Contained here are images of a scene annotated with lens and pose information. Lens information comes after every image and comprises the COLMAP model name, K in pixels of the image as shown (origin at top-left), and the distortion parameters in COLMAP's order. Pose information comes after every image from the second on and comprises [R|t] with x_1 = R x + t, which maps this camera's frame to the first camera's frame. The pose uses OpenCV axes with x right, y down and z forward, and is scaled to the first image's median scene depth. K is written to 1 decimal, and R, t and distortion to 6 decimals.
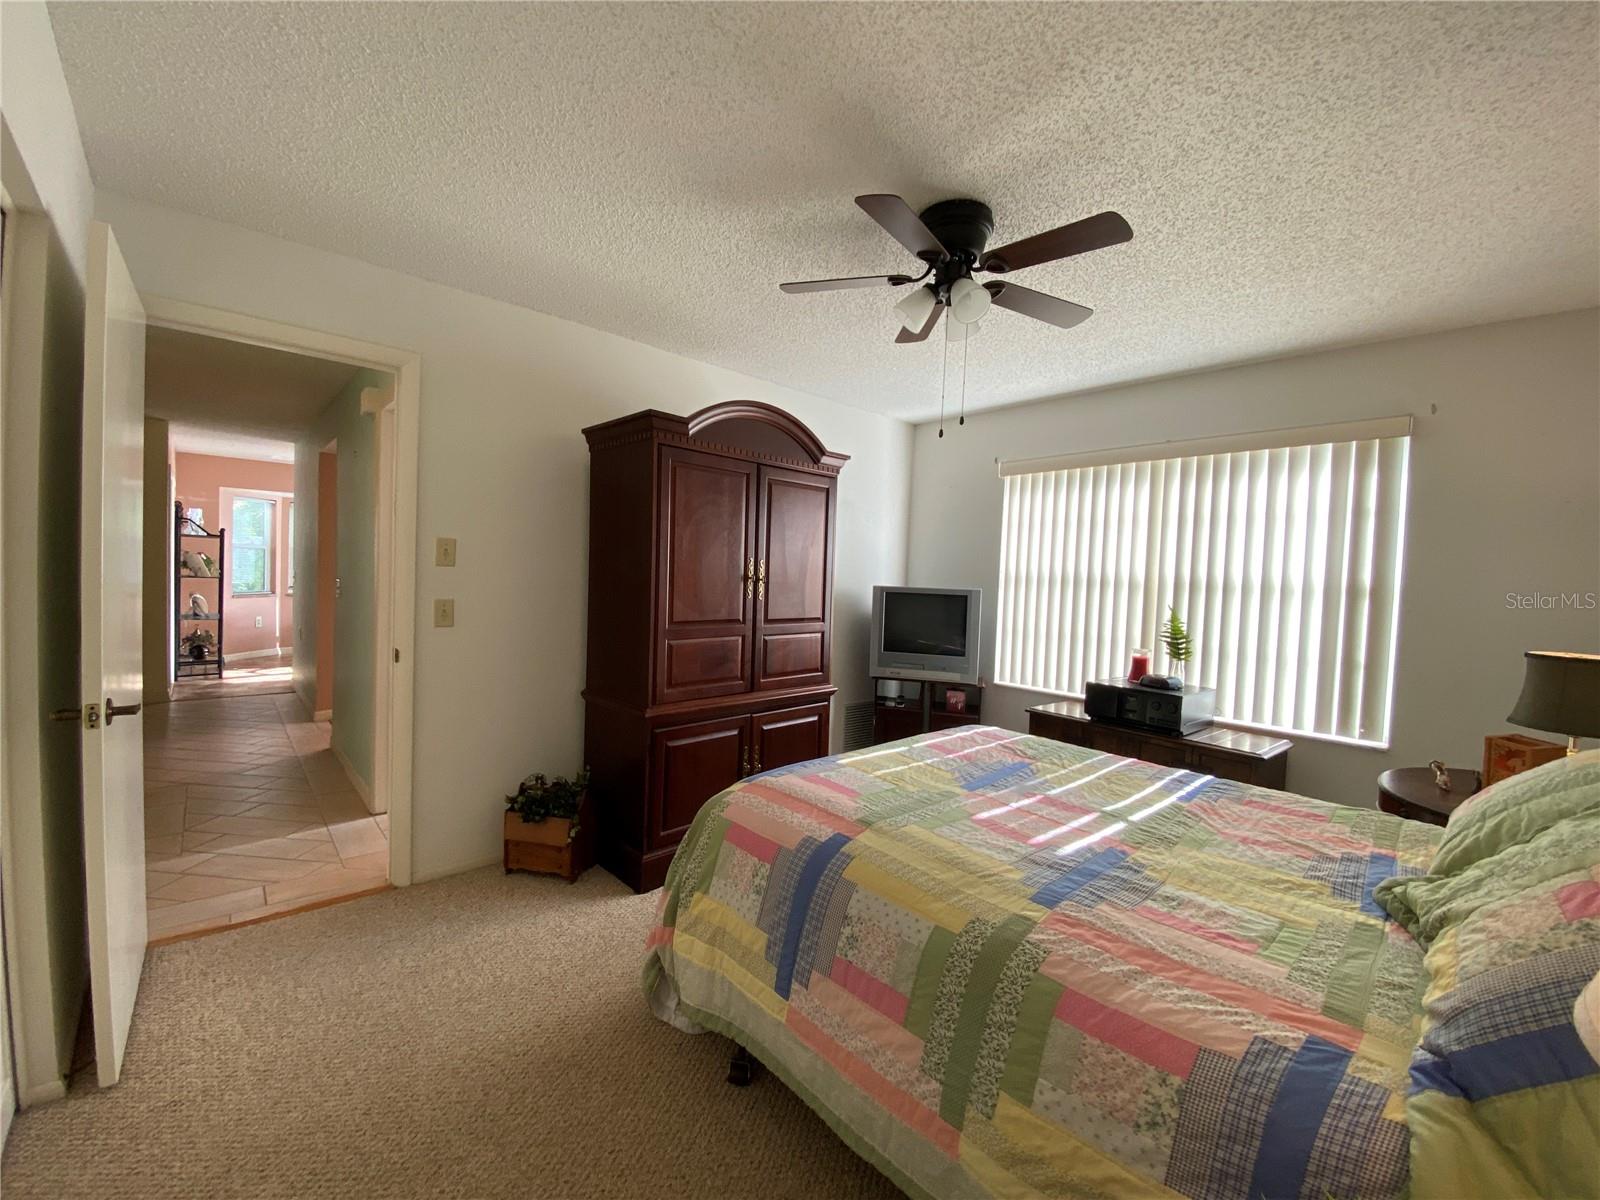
lens RADIAL K [[653.1, 0, 803.8], [0, 653.1, 598.4], [0, 0, 1]] dist [0.028897, -0.021568]
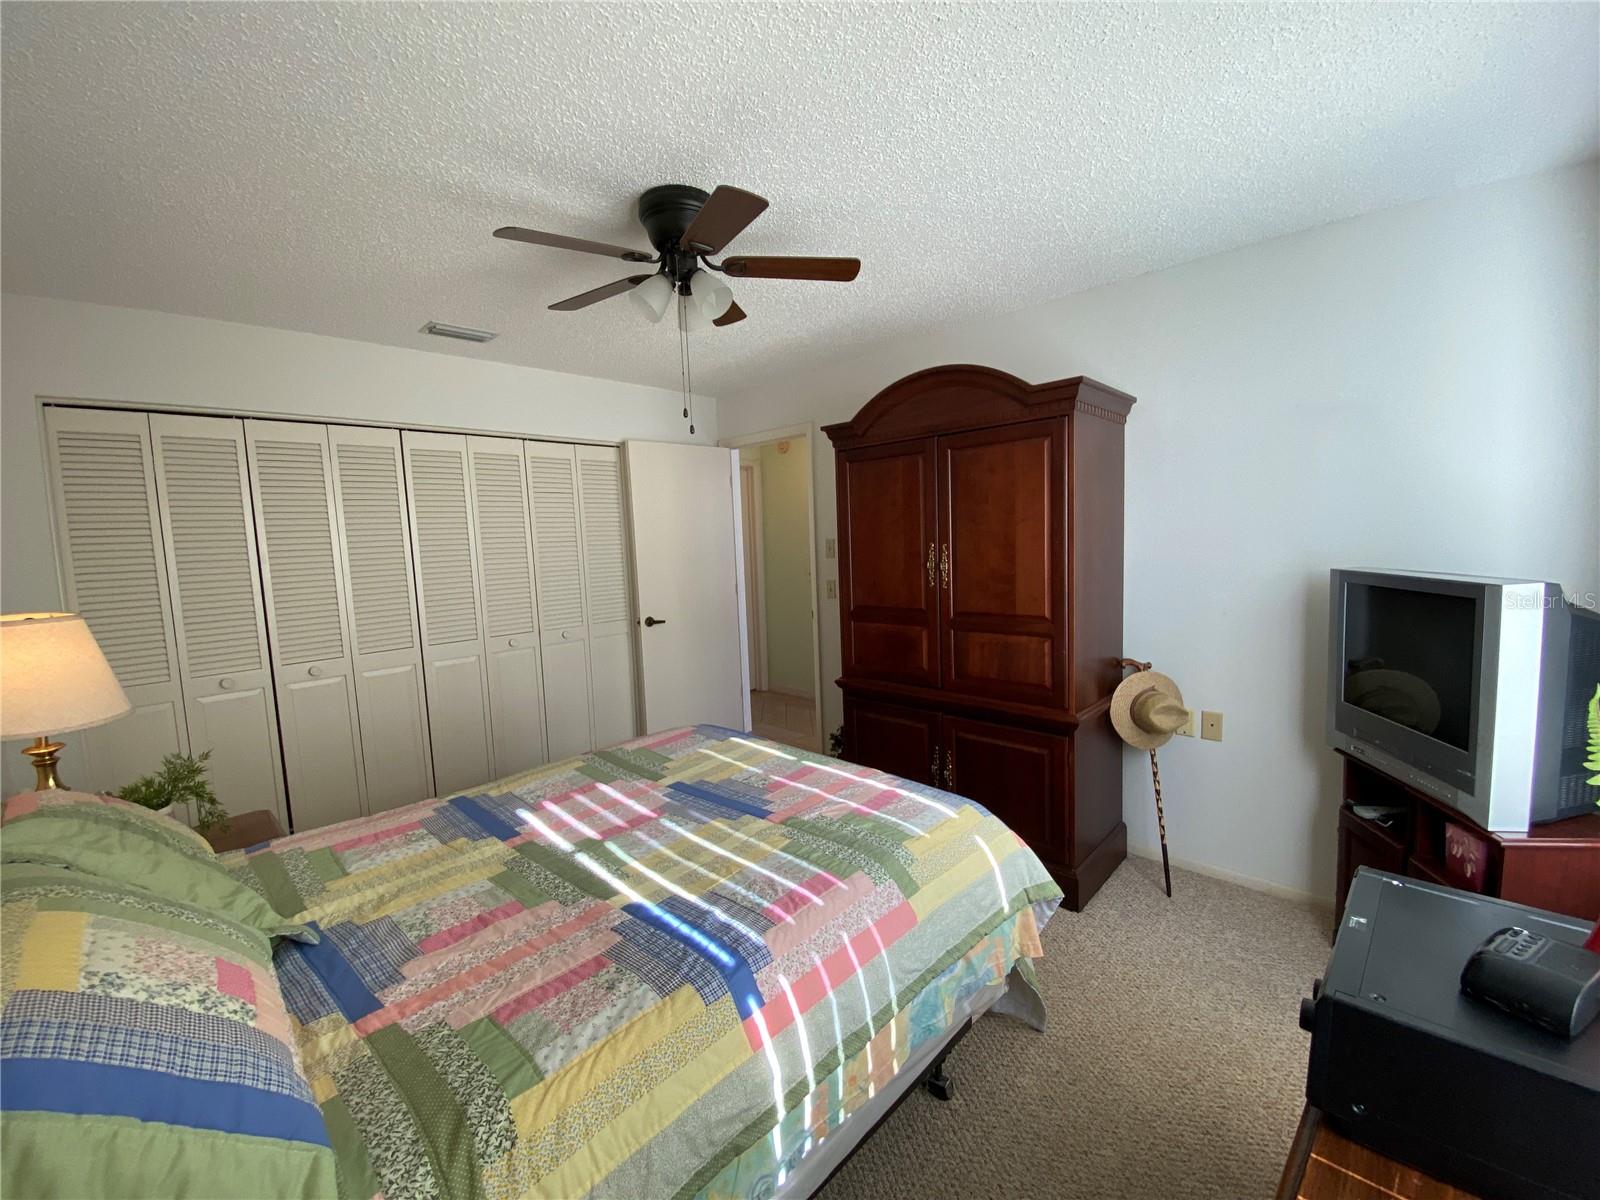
lens RADIAL K [[646.4, 0, 783.0], [0, 646.4, 598.4], [0, 0, 1]] dist [0.024397, -0.019951]
pose [[0.037648, 0.051310, -0.997973, 1.220993], [0.003231, 0.998669, 0.051468, -0.047128], [0.999286, -0.005162, 0.037432, 1.114841]]
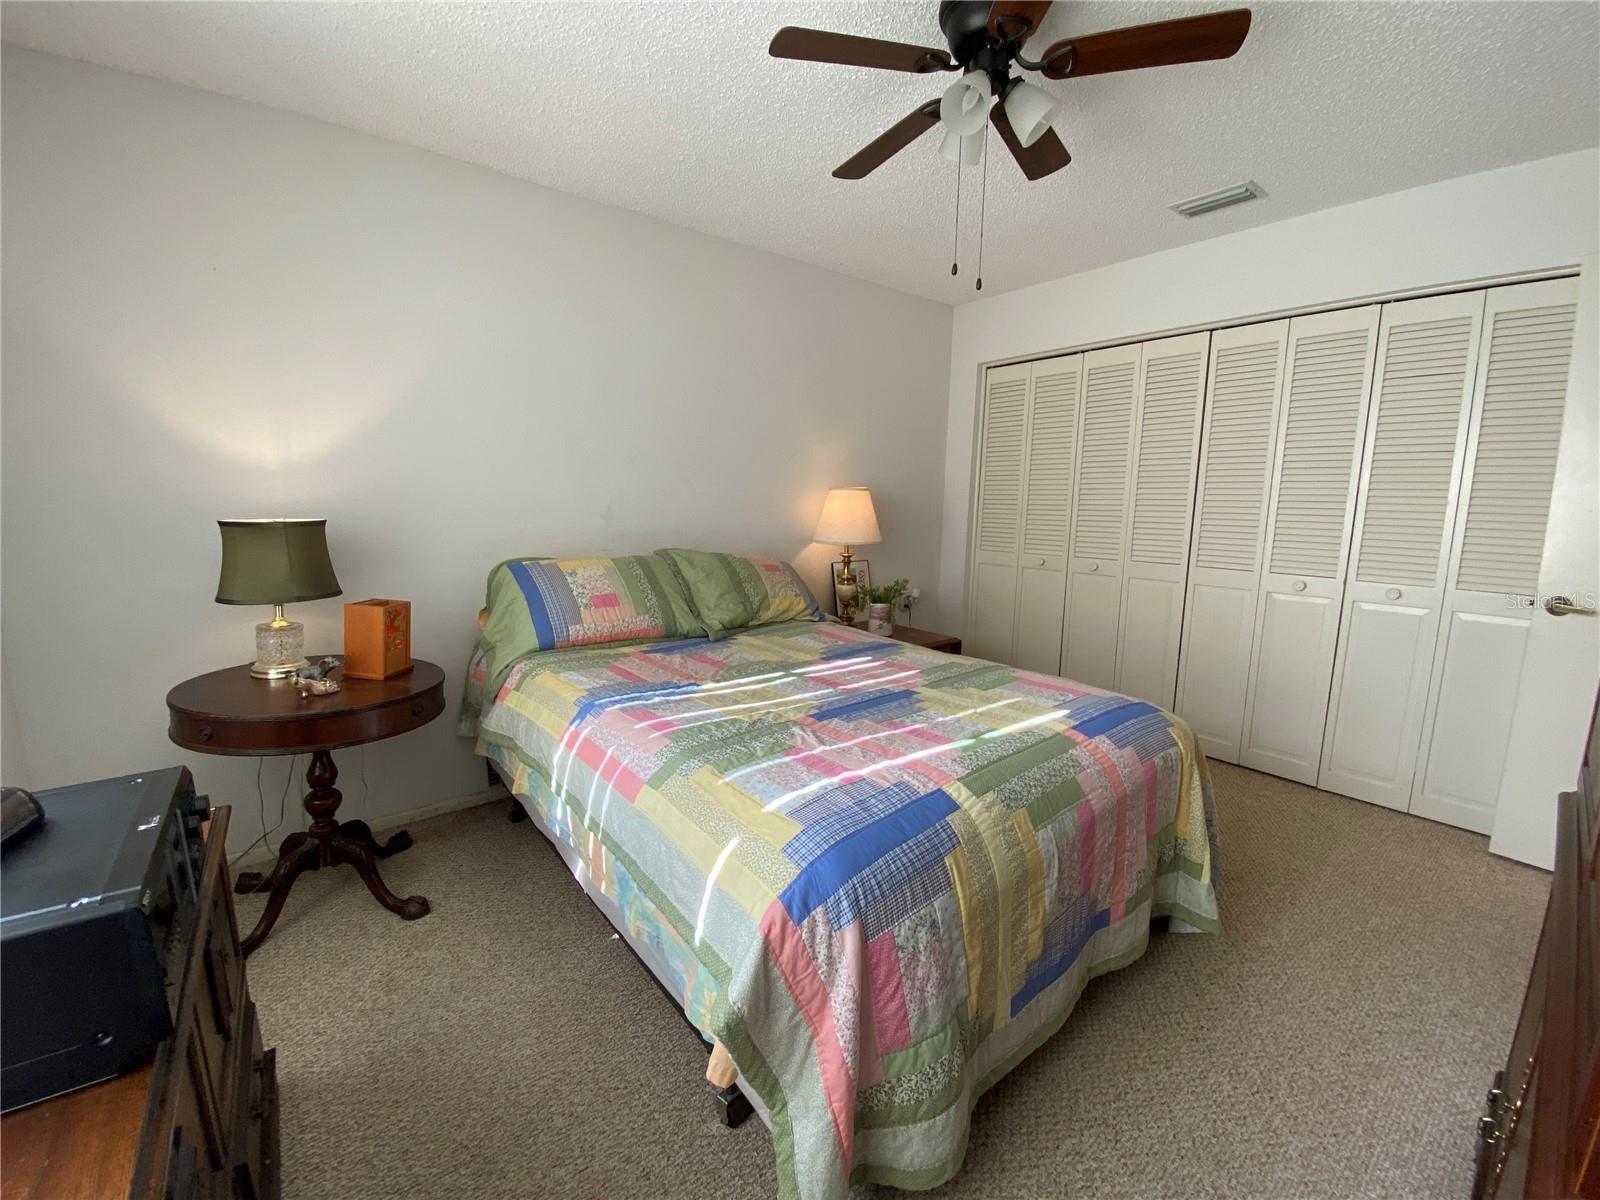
lens RADIAL K [[645.7, 0, 797.0], [0, 645.7, 594.6], [0, 0, 1]] dist [0.023142, -0.020522]
pose [[-0.995642, -0.068523, 0.063255, 0.361912], [-0.055403, 0.980251, 0.189836, -0.020987], [-0.075013, 0.185504, -0.979776, 1.888920]]
